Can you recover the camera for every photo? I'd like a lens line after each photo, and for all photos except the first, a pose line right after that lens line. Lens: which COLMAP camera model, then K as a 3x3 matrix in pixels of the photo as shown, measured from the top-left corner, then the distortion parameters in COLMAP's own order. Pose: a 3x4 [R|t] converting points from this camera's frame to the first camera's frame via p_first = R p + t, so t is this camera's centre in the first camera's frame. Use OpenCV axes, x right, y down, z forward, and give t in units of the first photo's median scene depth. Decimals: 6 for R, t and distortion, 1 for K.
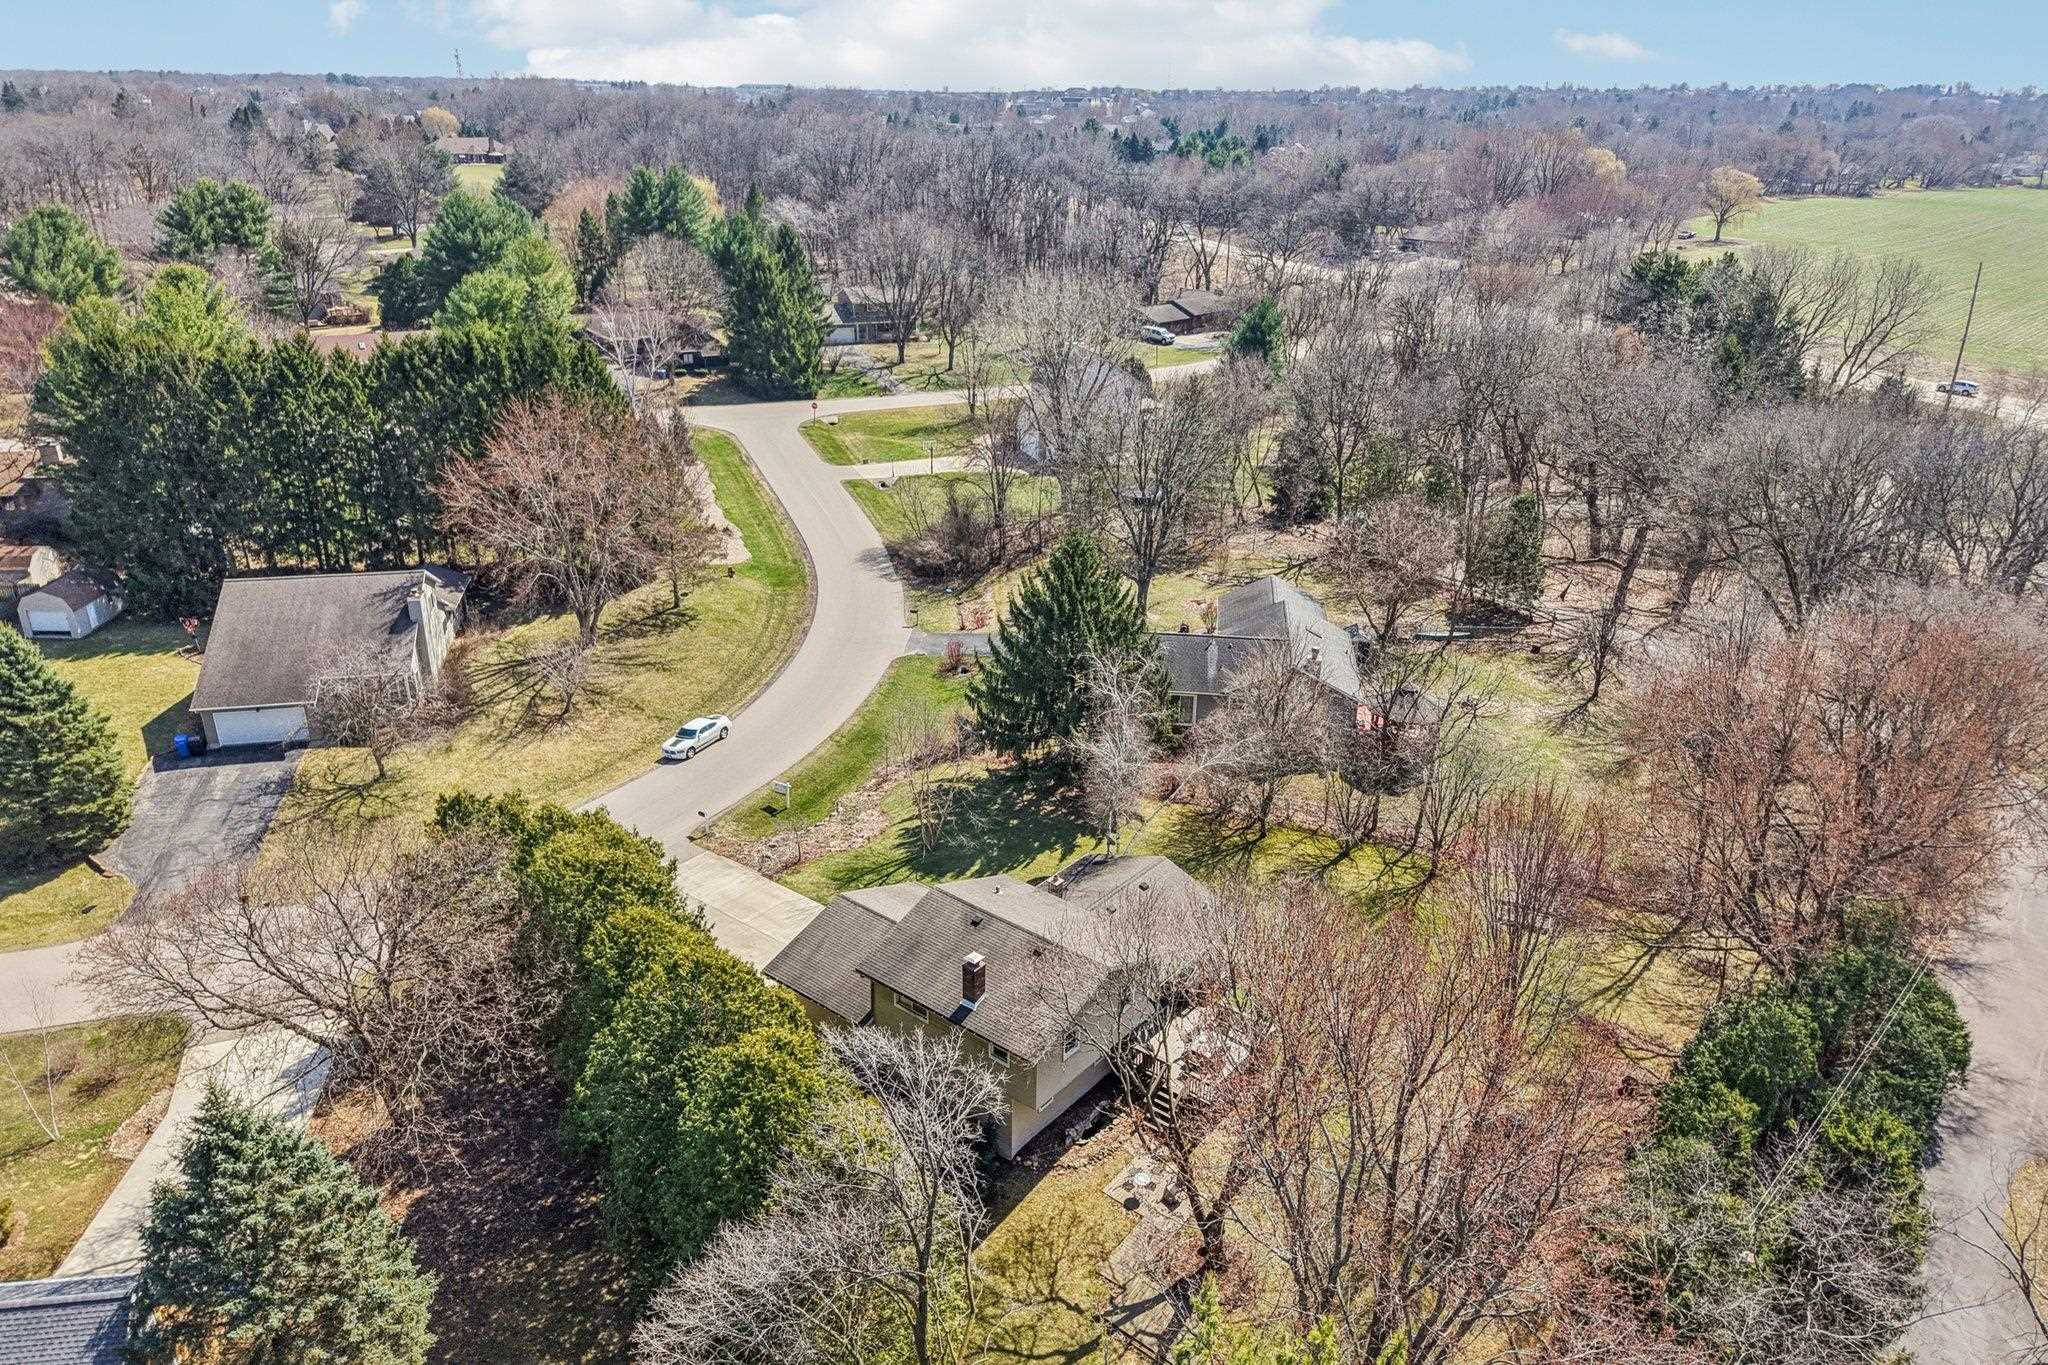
lens RADIAL K [[1406.3, 0, 1024.0], [0, 1406.3, 682.5], [0, 0, 1]] dist [0.000091, 0.001391]
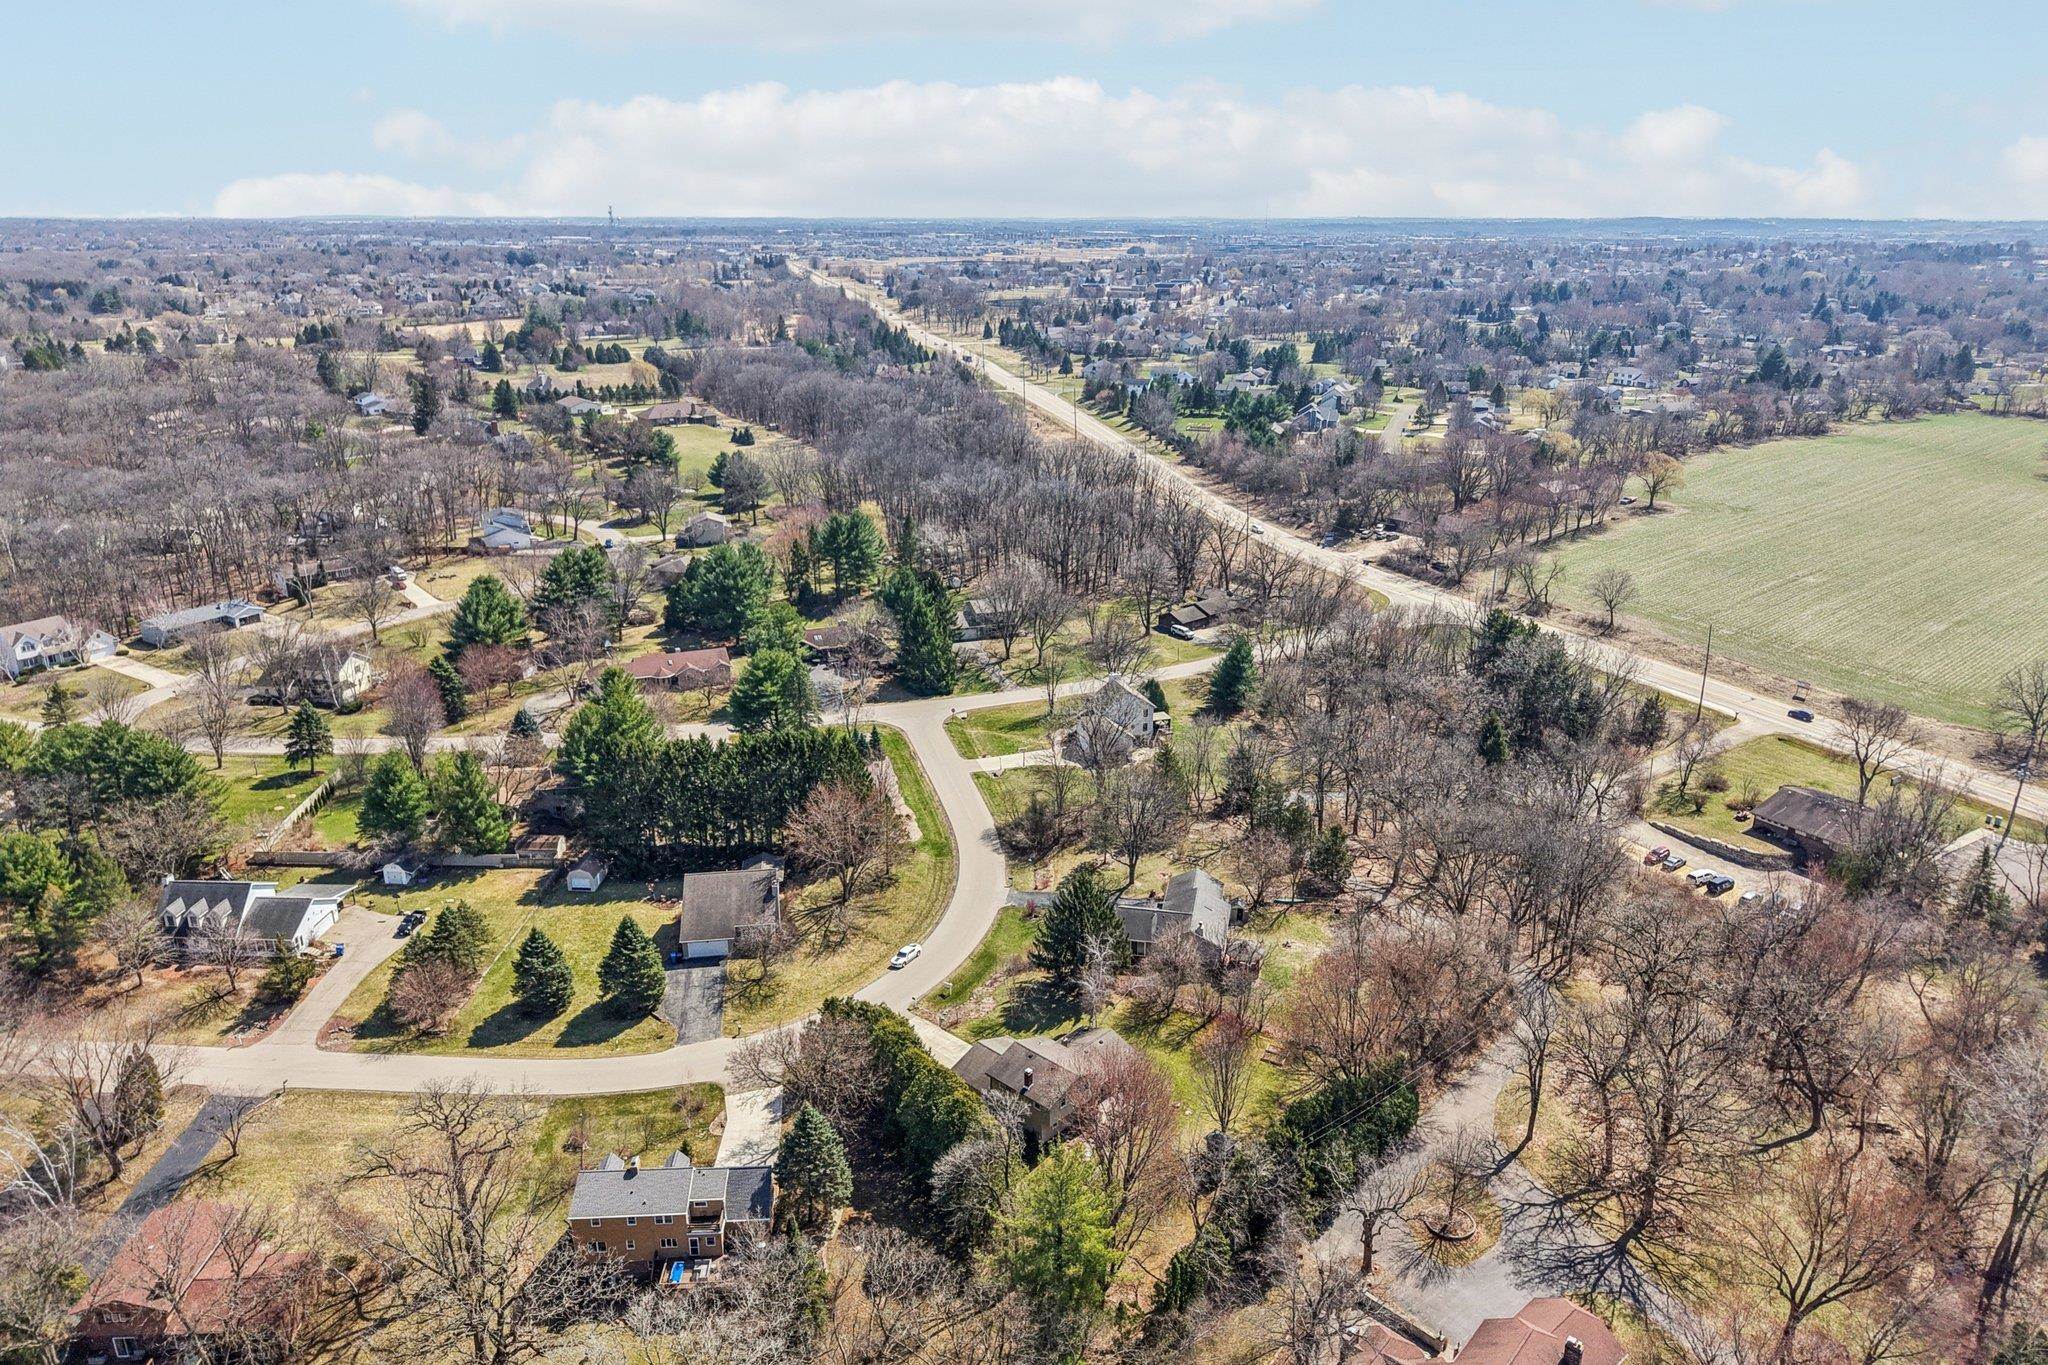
lens RADIAL K [[1475.8, 0, 1039.9], [0, 1475.8, 581.1], [0, 0, 1]] dist [0.058958, -0.000821]
pose [[0.997998, 0.012859, -0.061926, 0.095410], [-0.020417, 0.992196, -0.123009, -0.244534], [0.059861, 0.124027, 0.990472, -1.232285]]
